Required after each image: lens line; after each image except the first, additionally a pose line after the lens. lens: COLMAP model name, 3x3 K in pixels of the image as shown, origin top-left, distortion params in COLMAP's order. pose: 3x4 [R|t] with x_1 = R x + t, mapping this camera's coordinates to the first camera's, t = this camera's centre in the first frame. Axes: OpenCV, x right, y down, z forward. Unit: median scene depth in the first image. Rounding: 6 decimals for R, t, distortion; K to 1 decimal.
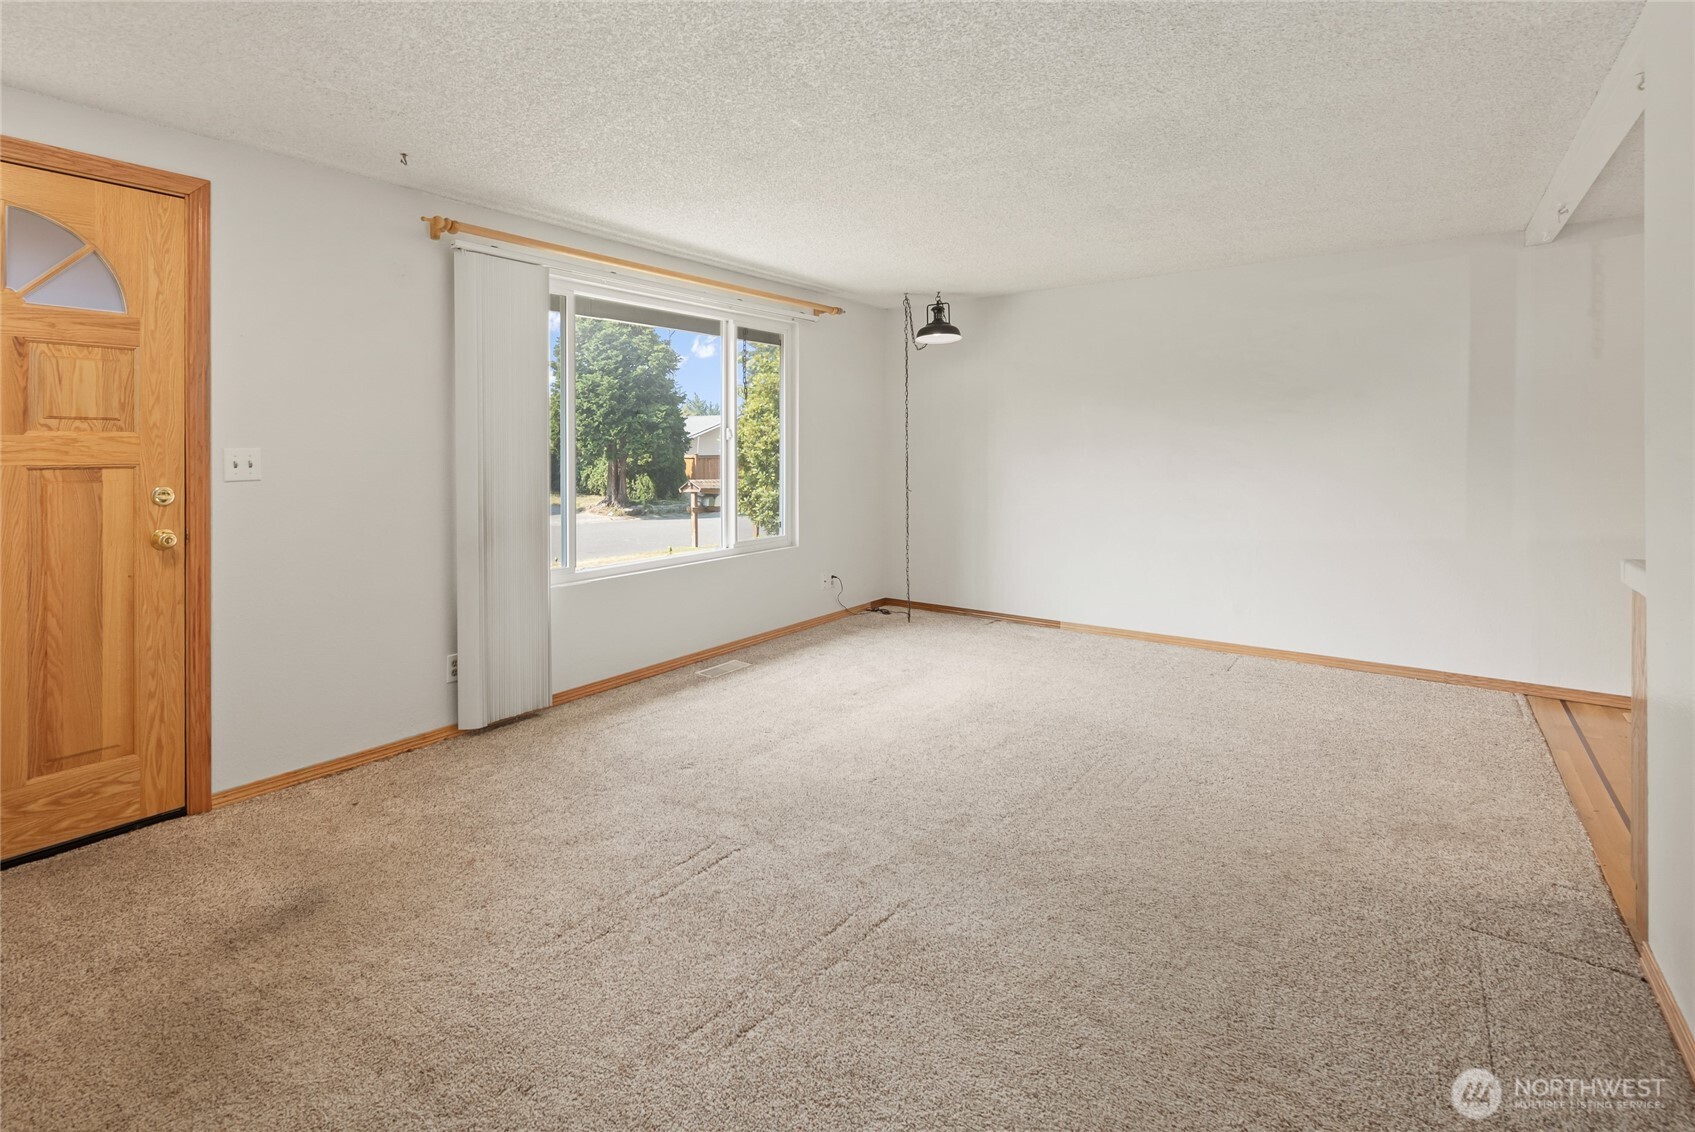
lens RADIAL K [[808.4, 0, 738.0], [0, 808.4, 448.2], [0, 0, 1]] dist [-0.001273, -0.000493]
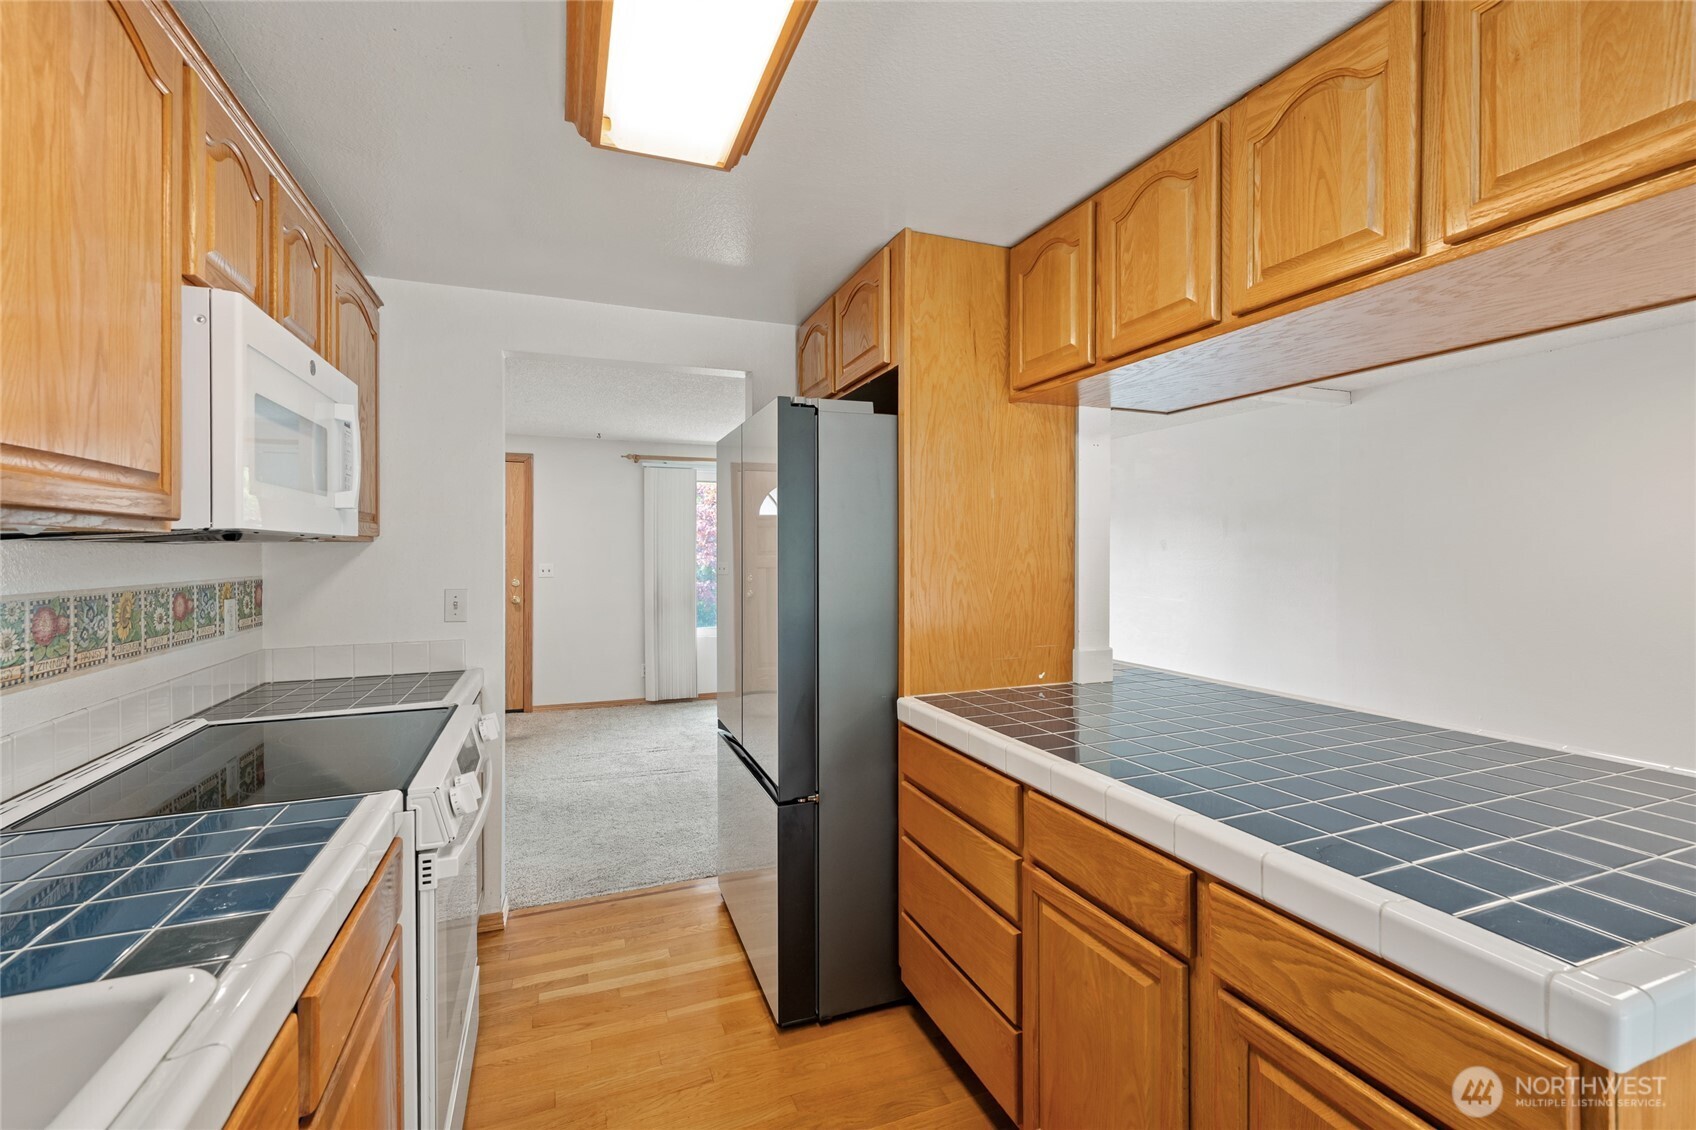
lens RADIAL K [[726.9, 0, 858.6], [0, 726.9, 555.6], [0, 0, 1]] dist [0.002764, 0.000131]
pose [[0.884821, 0.007283, -0.465874, 1.266292], [-0.006875, 0.999973, 0.002574, -0.037797], [0.465880, 0.000925, 0.884847, -0.492239]]
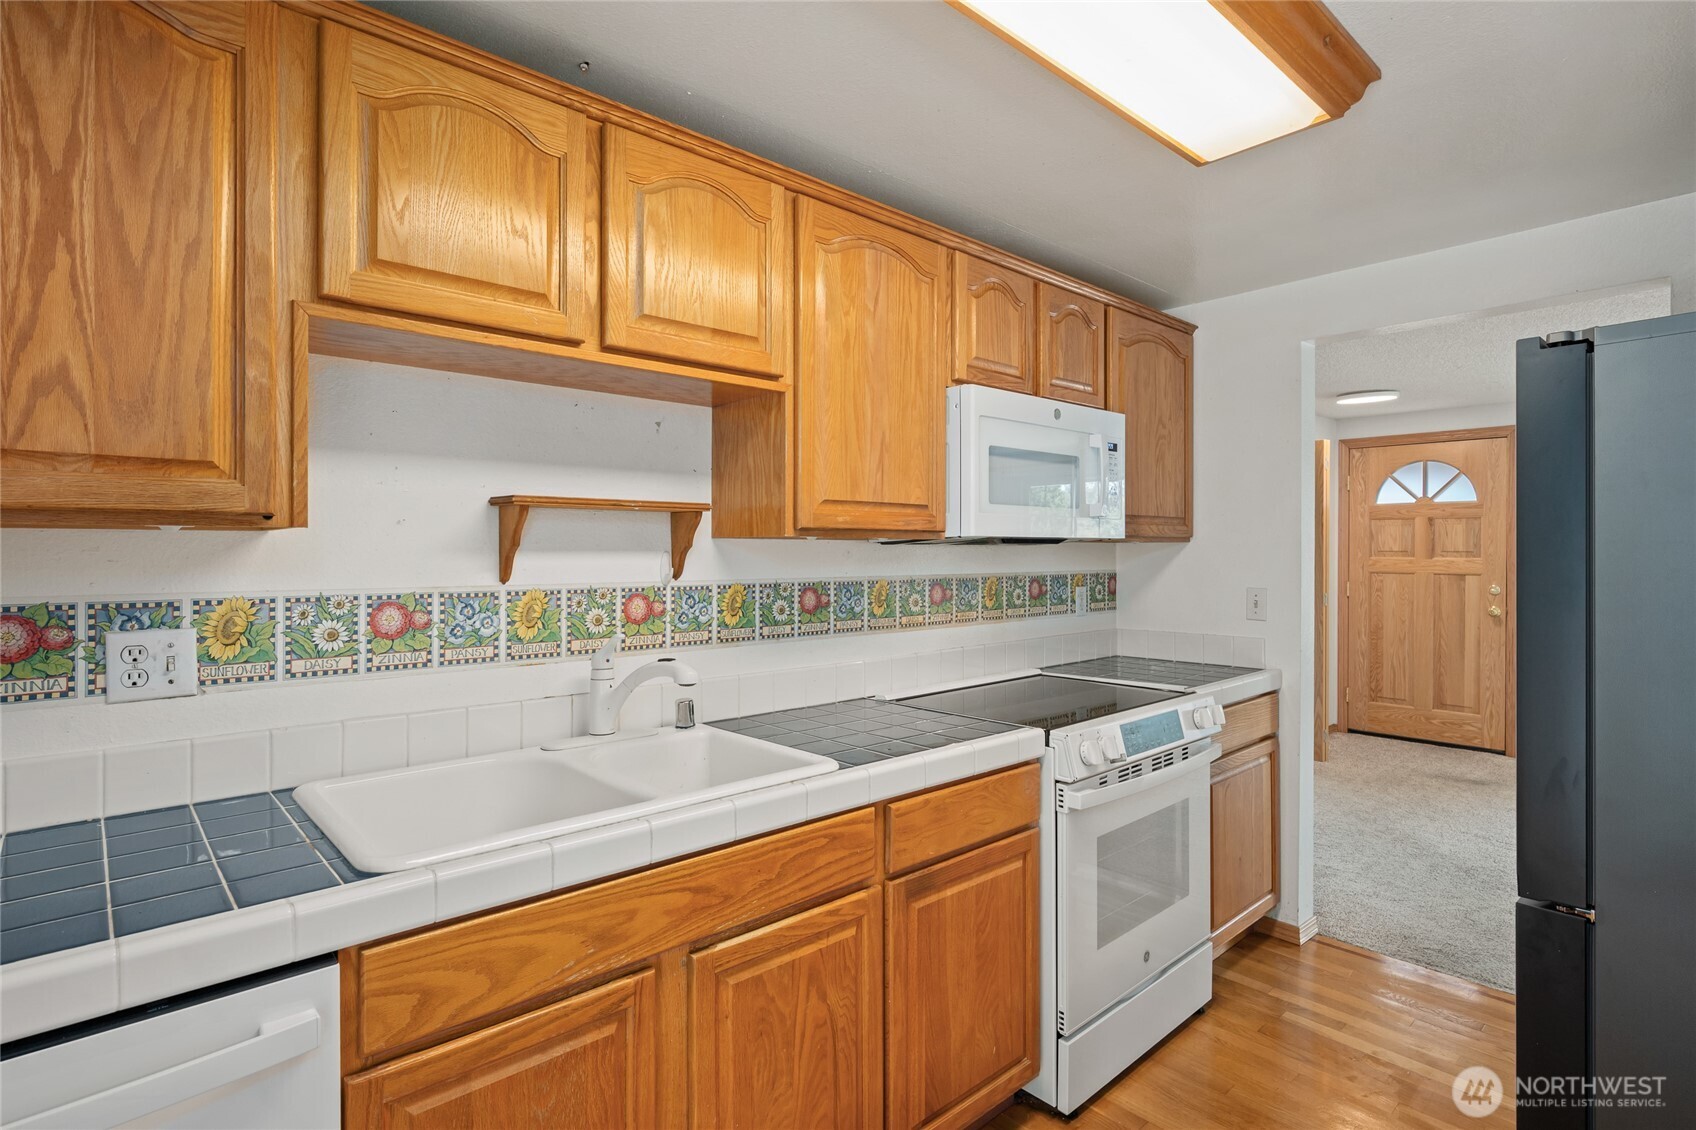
lens RADIAL K [[844.4, 0, 851.9], [0, 844.4, 550.2], [0, 0, 1]] dist [-0.002917, -0.000774]
pose [[-0.142375, 0.004536, -0.989802, 1.546725], [-0.005096, 0.999973, 0.005315, -0.041458], [0.989800, 0.005801, -0.142348, -0.267270]]
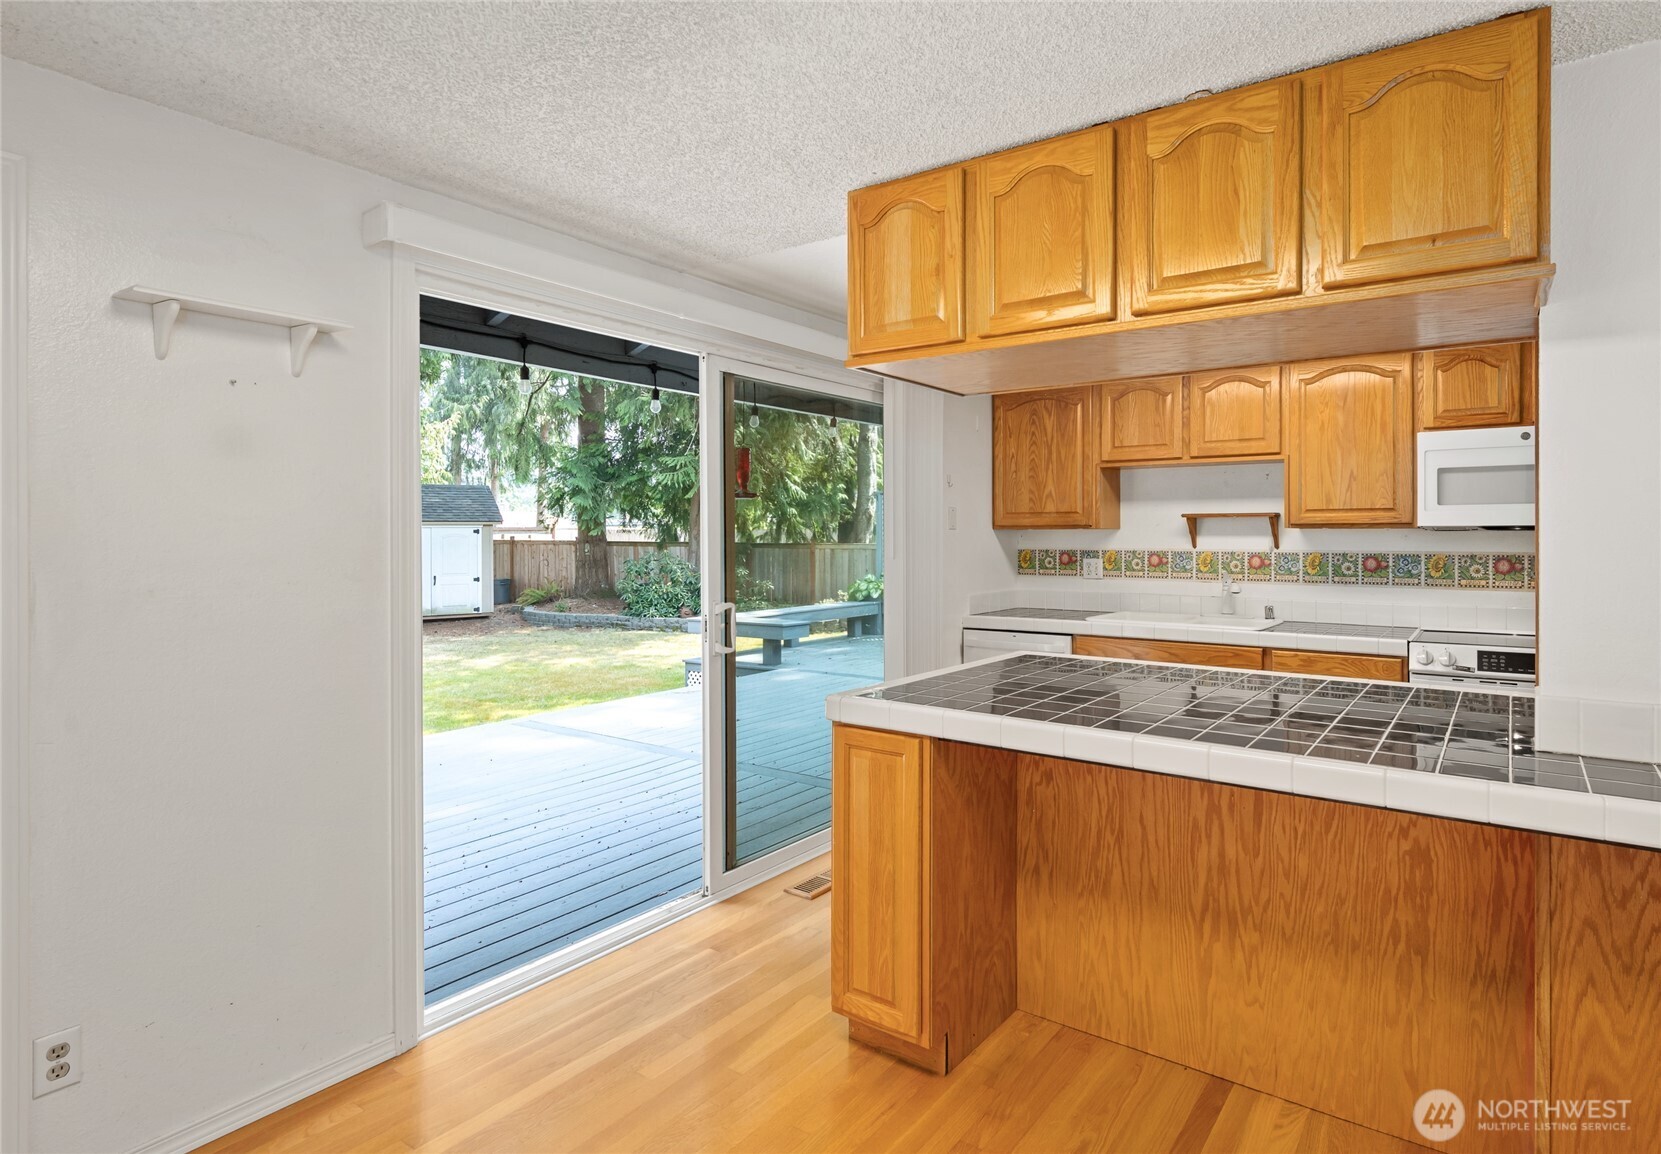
lens RADIAL K [[890.2, 0, 920.3], [0, 890.2, 535.0], [0, 0, 1]] dist [0.001856, 0.000724]
pose [[-0.994662, 0.006405, -0.102985, 1.646400], [0.005770, 0.999962, 0.006470, -0.050980], [0.103023, 0.005842, -0.994662, 1.055379]]
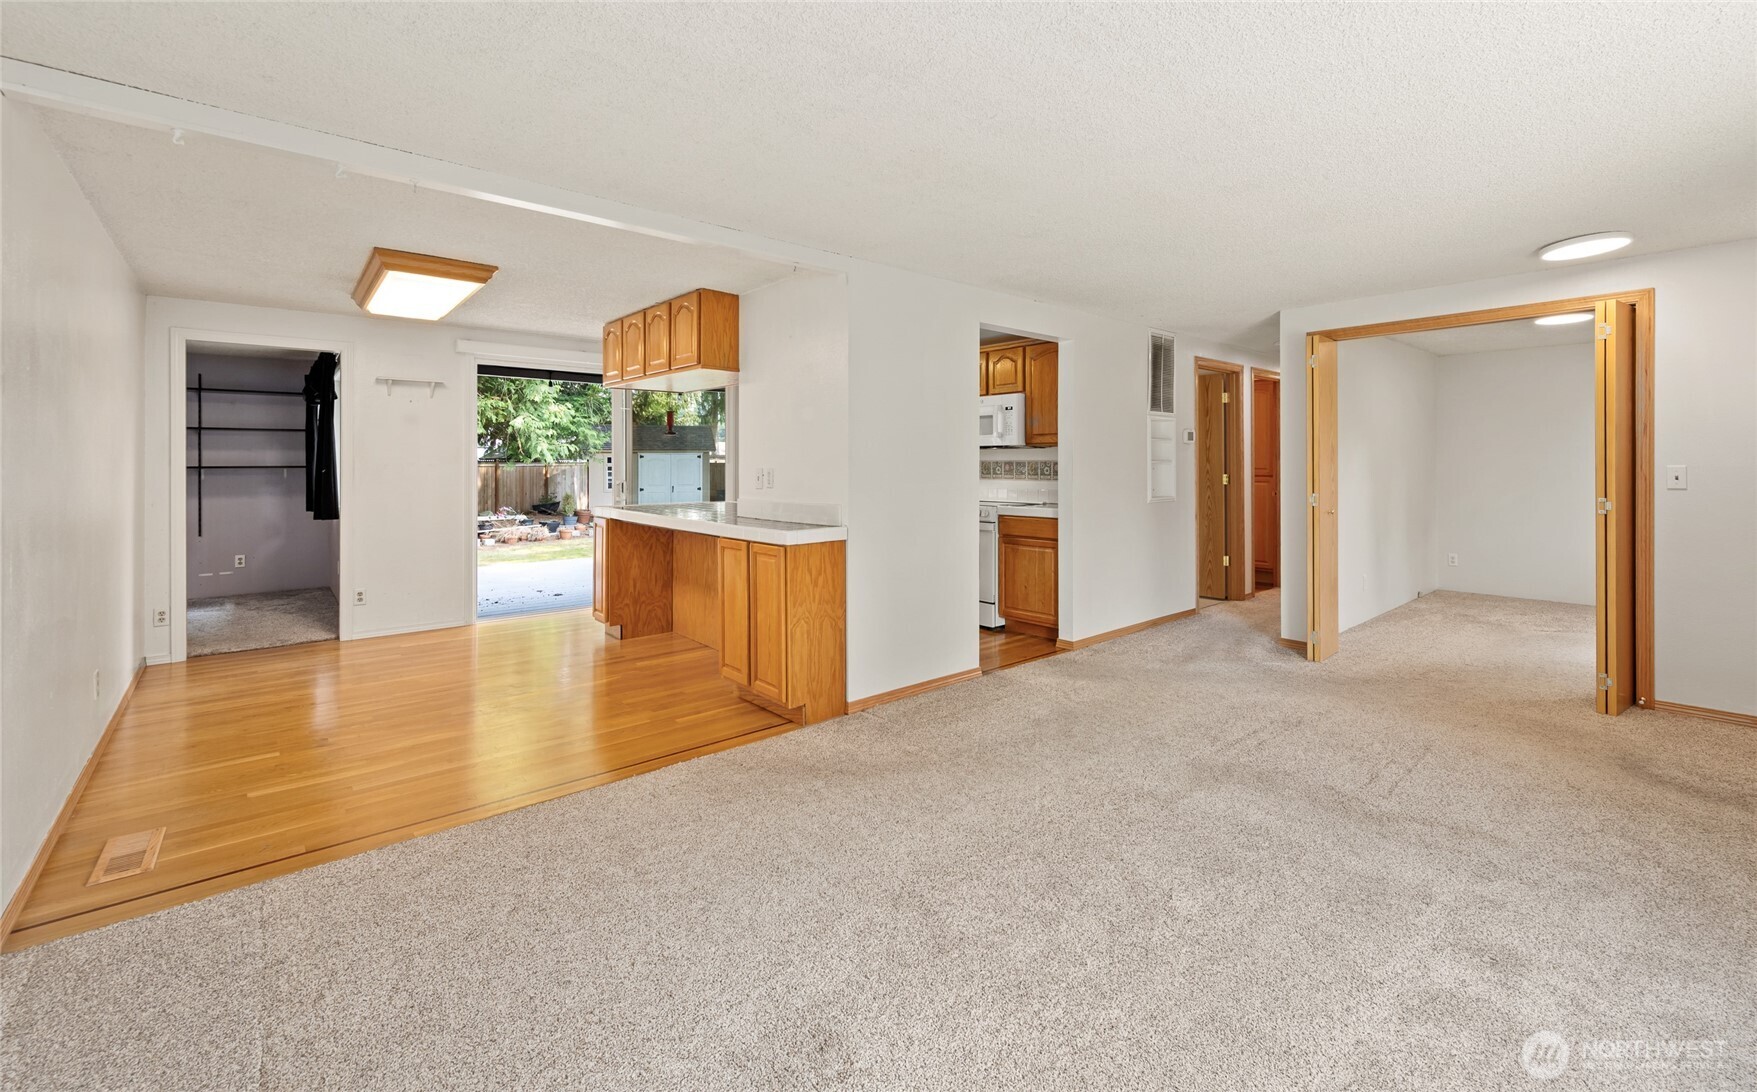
lens RADIAL K [[737.5, 0, 927.8], [0, 737.5, 459.0], [0, 0, 1]] dist [-0.000088, -0.000158]
pose [[-0.991128, 0.005614, 0.132794, 0.474948], [0.005749, 0.999983, 0.000627, -0.014446], [-0.132788, 0.001385, -0.991144, 2.057535]]
